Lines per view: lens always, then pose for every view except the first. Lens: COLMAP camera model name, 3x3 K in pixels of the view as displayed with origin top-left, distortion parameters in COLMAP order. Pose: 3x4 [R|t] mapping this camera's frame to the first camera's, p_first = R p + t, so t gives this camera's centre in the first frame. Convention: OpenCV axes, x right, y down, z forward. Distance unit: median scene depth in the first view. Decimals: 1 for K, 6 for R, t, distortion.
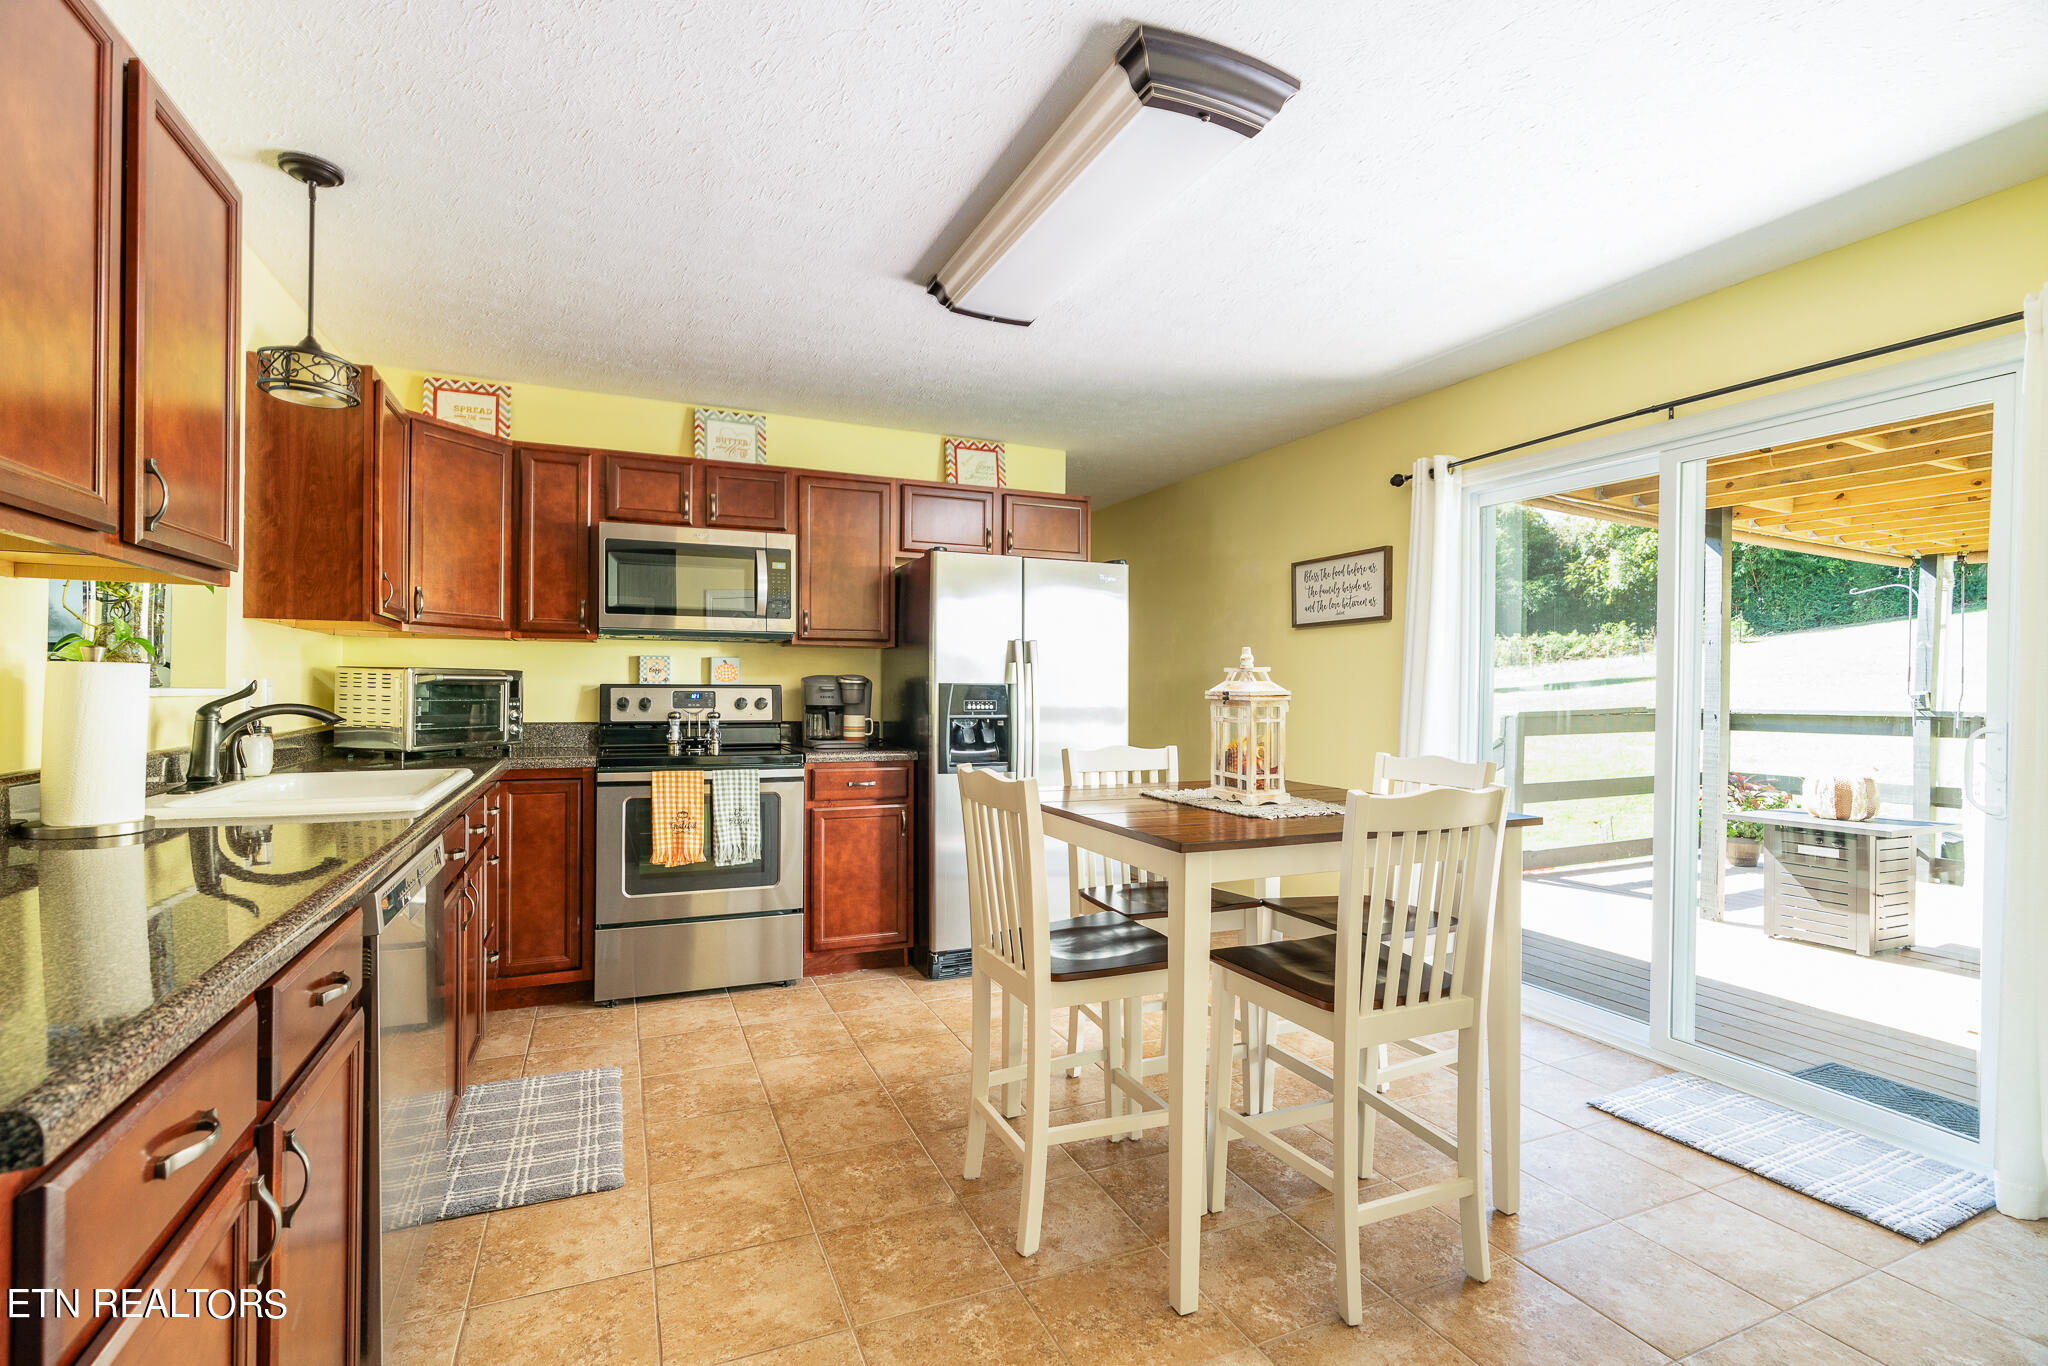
lens RADIAL K [[939.4, 0, 1028.3], [0, 939.4, 715.1], [0, 0, 1]] dist [0.001167, 0.000825]
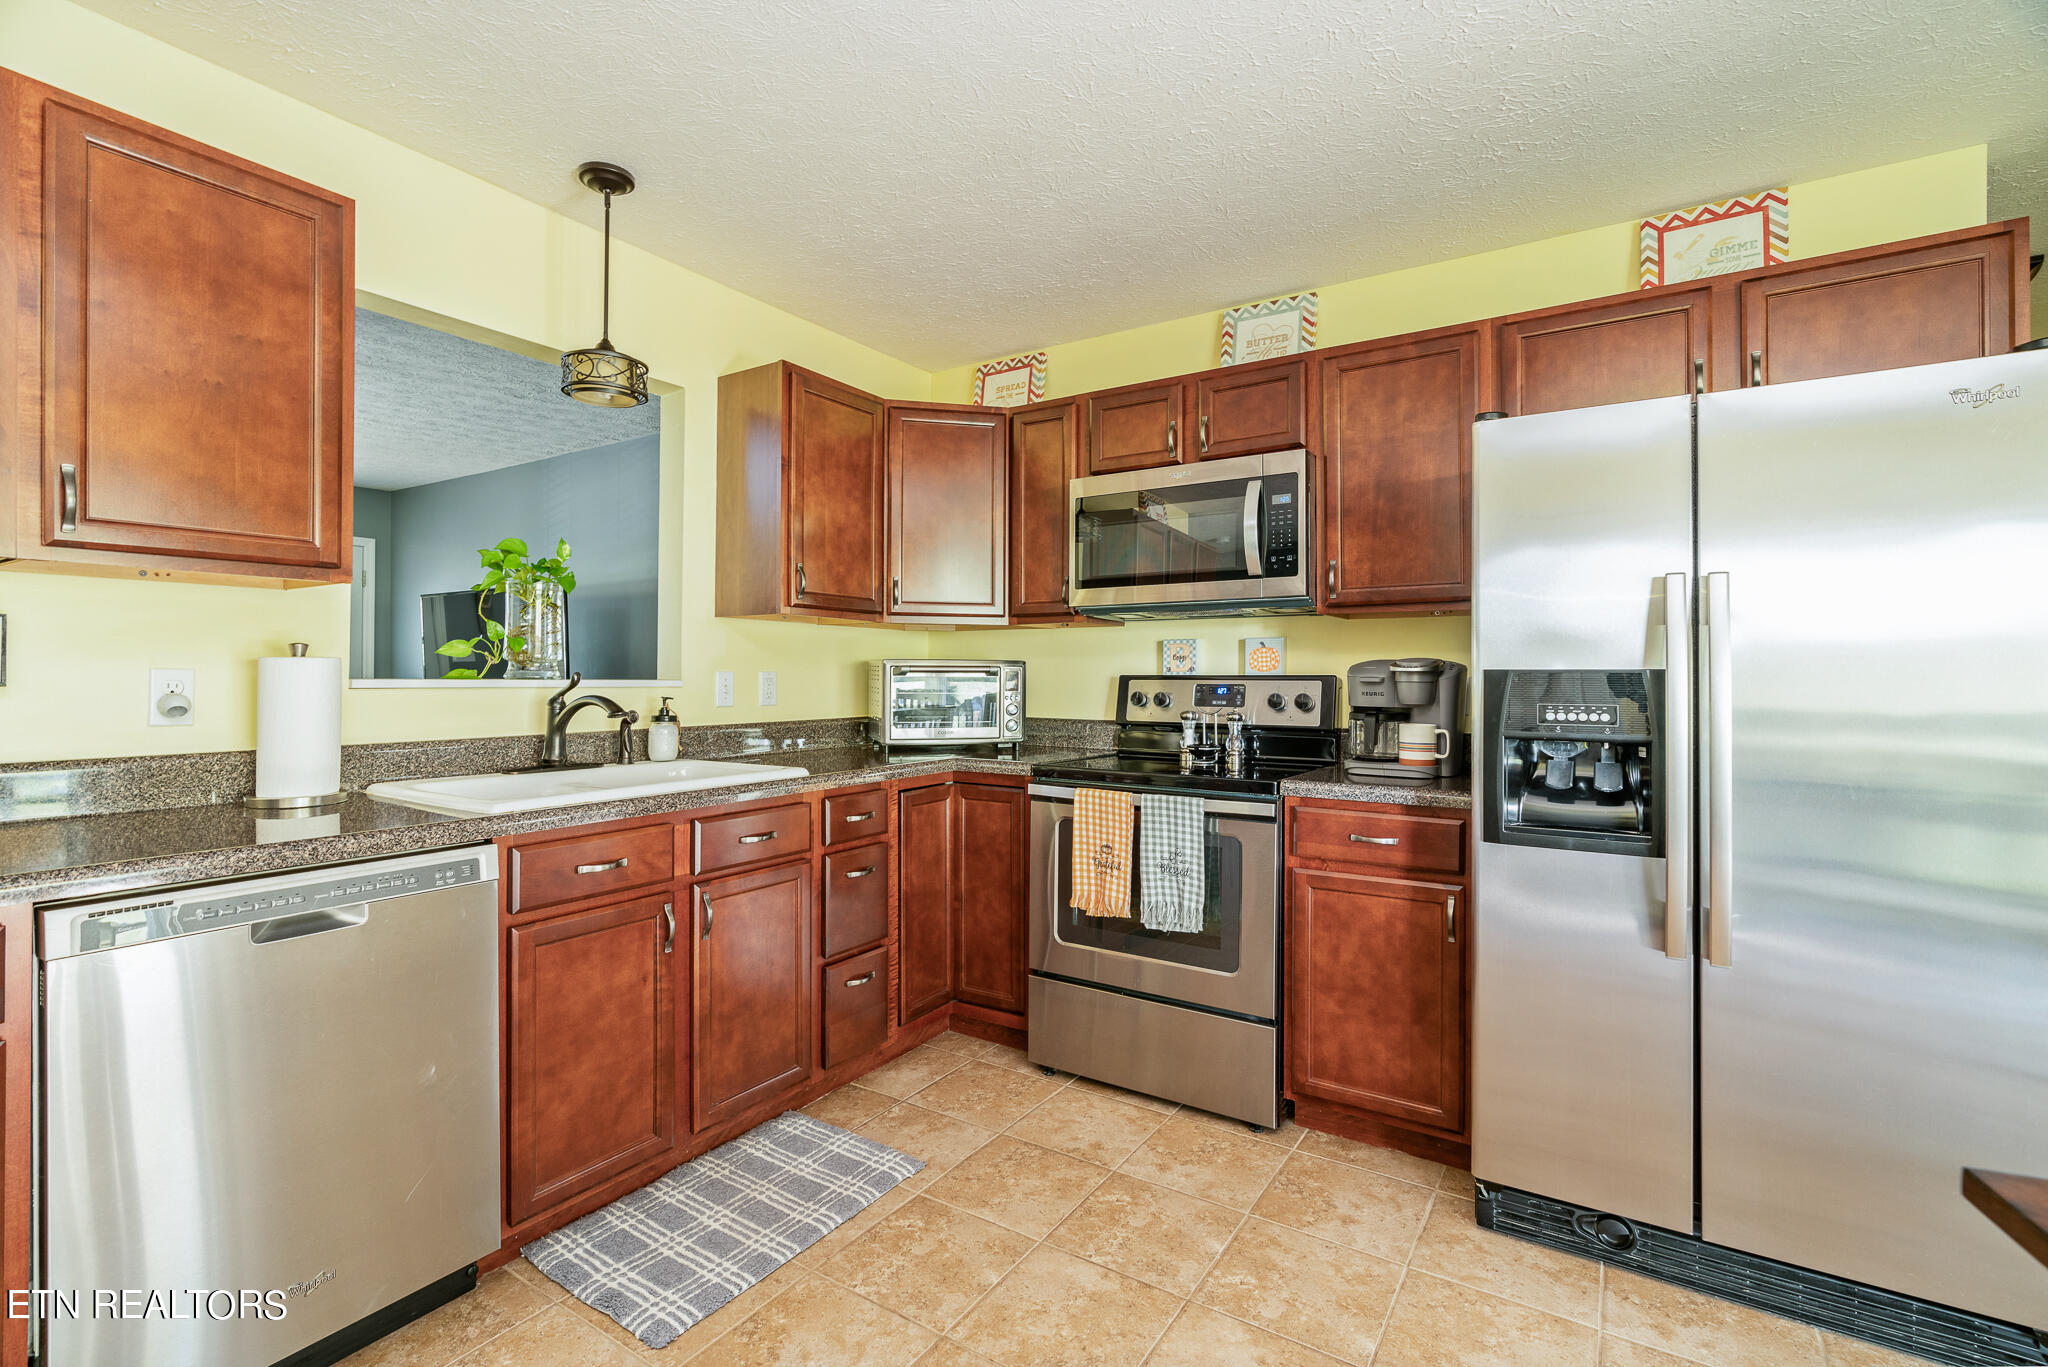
lens RADIAL K [[935.6, 0, 1024.0], [0, 935.6, 683.5], [0, 0, 1]] dist [-0.003000, 0.000235]
pose [[0.545423, 0.001263, -0.838160, 0.203888], [-0.023464, 0.999630, -0.013762, -0.013083], [0.837832, 0.027173, 0.545251, 0.495573]]
